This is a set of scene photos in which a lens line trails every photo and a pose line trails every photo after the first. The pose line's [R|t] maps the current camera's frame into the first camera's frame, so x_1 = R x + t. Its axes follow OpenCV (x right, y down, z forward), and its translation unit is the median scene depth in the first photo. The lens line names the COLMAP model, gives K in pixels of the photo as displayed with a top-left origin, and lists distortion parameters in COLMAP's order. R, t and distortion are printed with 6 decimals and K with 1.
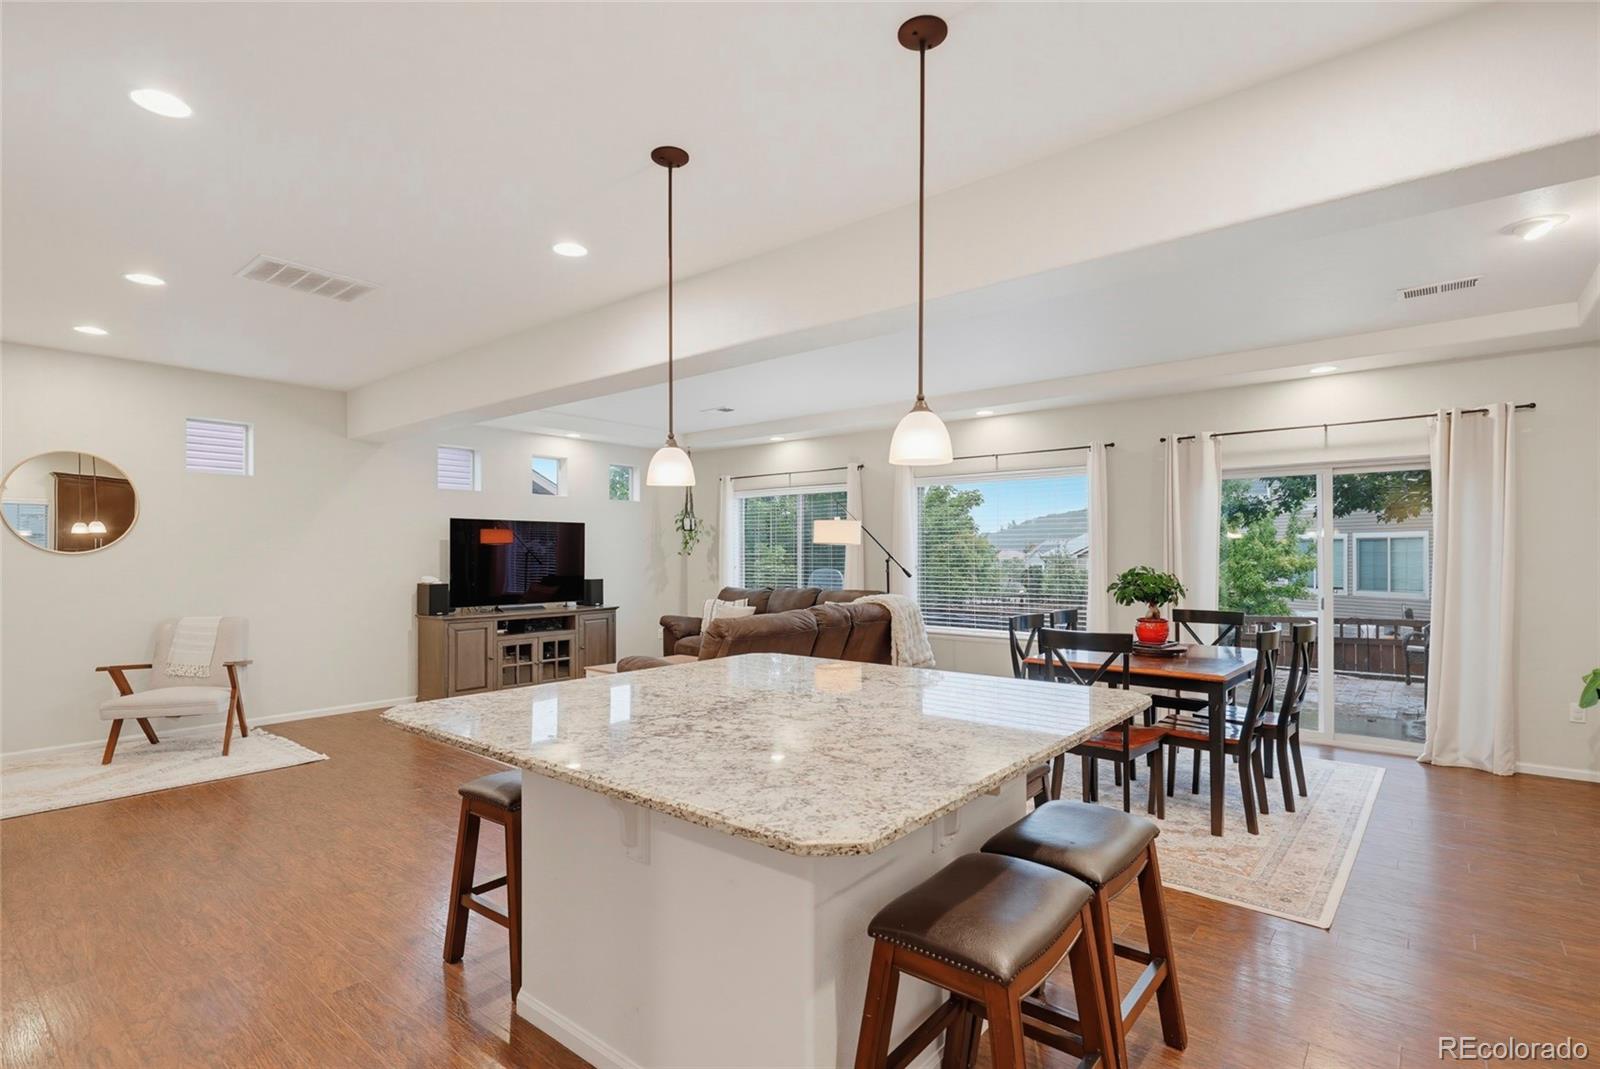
lens RADIAL K [[783.5, 0, 782.3], [0, 783.5, 564.4], [0, 0, 1]] dist [0.013711, 0.000257]
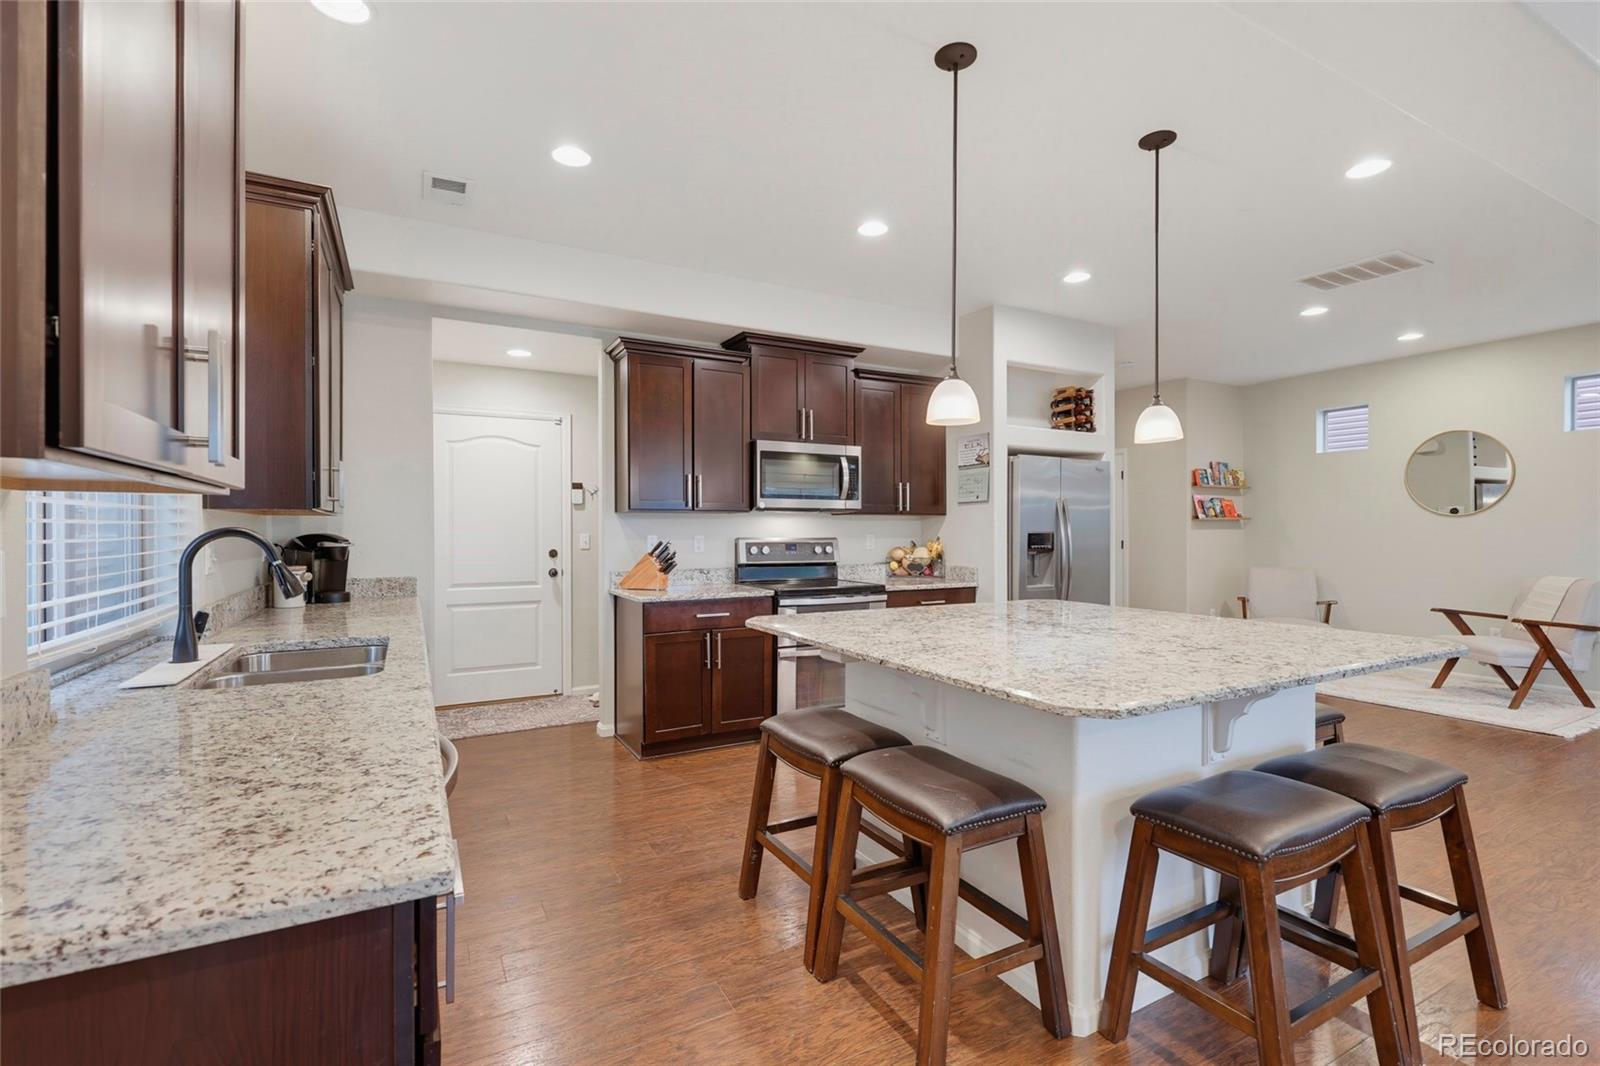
lens RADIAL K [[718.8, 0, 802.9], [0, 718.8, 533.2], [0, 0, 1]] dist [-0.000681, -0.001112]
pose [[-0.377092, 0.004932, -0.926163, 0.388023], [-0.013668, 0.999847, 0.010890, 0.013119], [0.926075, 0.016766, -0.376967, 0.366589]]
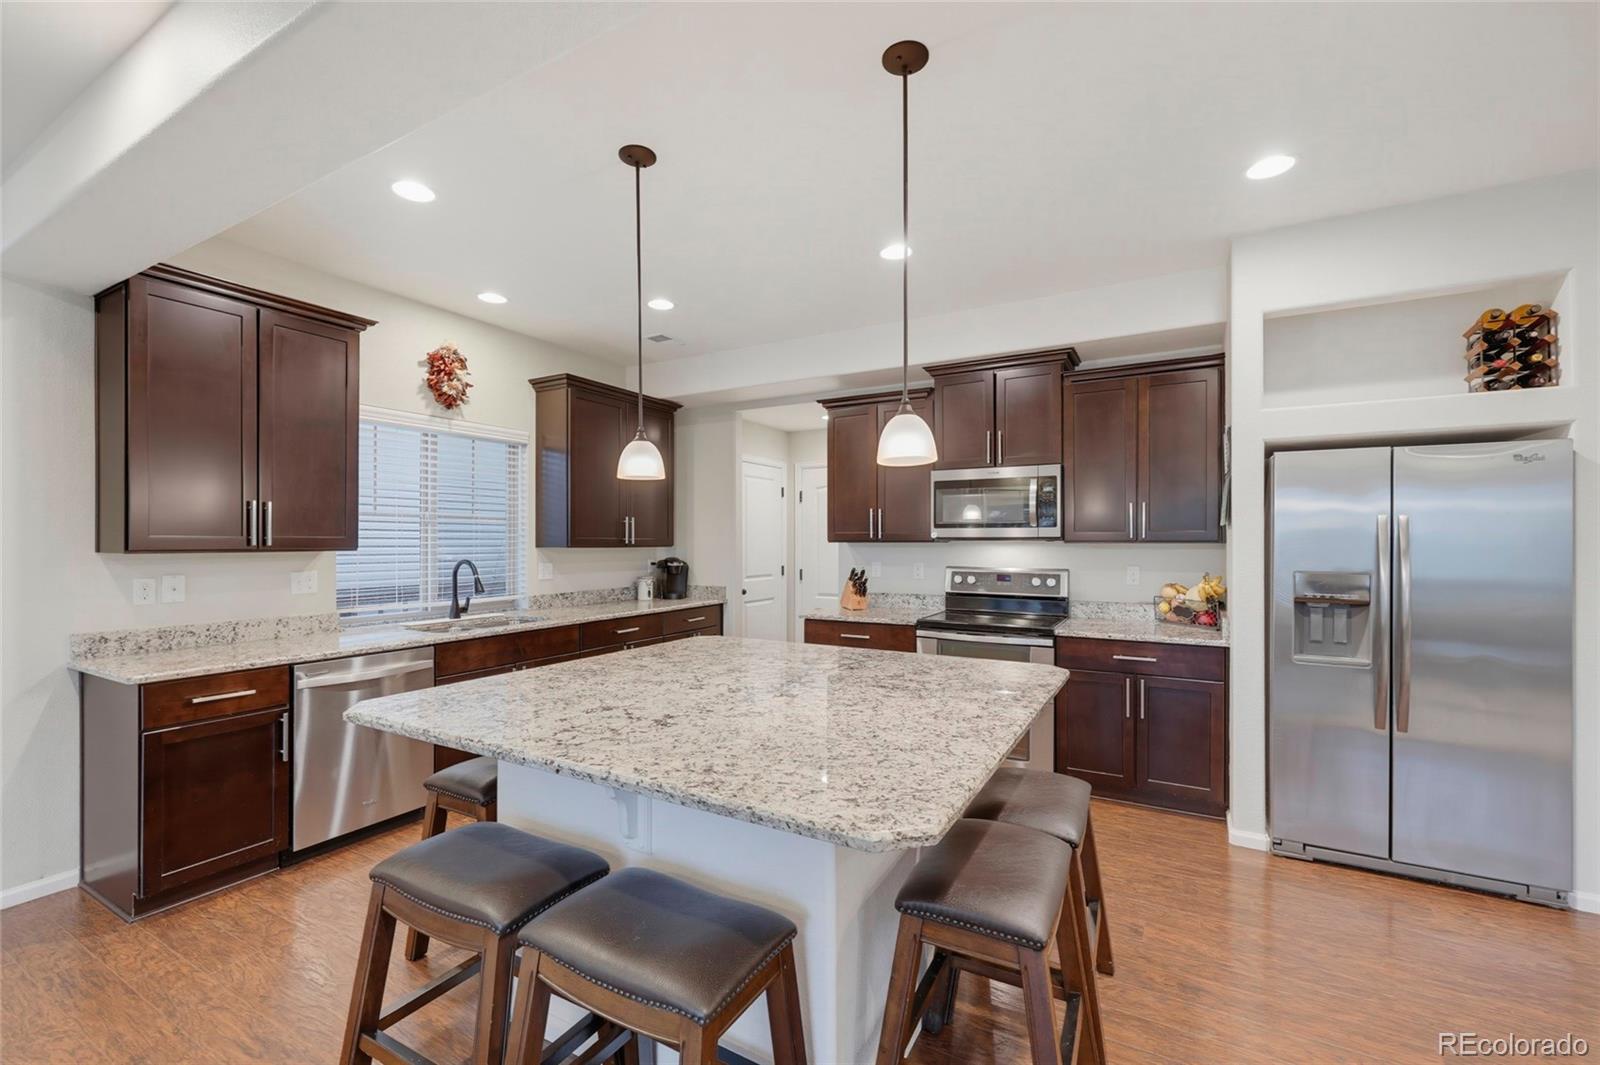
lens RADIAL K [[675.3, 0, 799.8], [0, 675.3, 539.0], [0, 0, 1]] dist [0.000749, -0.000320]
pose [[-0.985383, -0.000209, -0.170354, 0.044528], [-0.002351, 0.999921, 0.012378, -0.007365], [0.170337, 0.012598, -0.985305, 0.656433]]
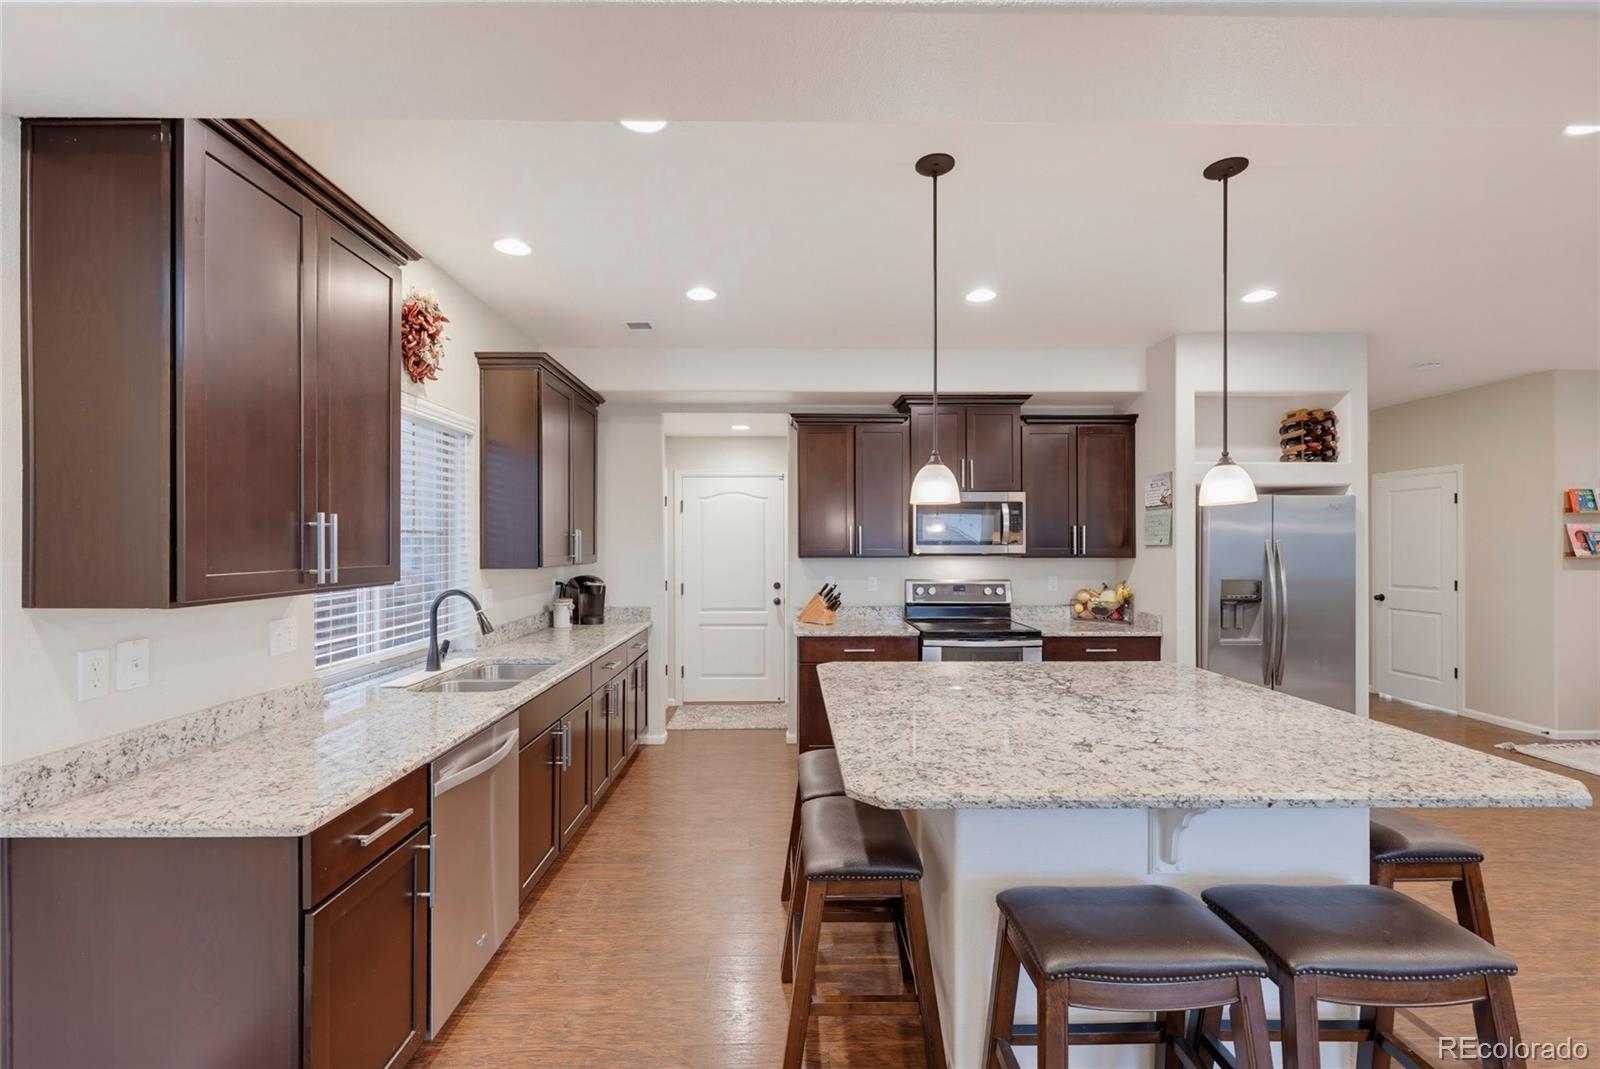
lens RADIAL K [[675.3, 0, 797.5], [0, 675.3, 545.0], [0, 0, 1]] dist [0.000749, -0.000320]
pose [[-0.764259, 0.002316, -0.644905, 0.325418], [-0.009061, 0.999856, 0.014328, -0.017844], [0.644846, 0.016794, -0.764128, 0.512704]]
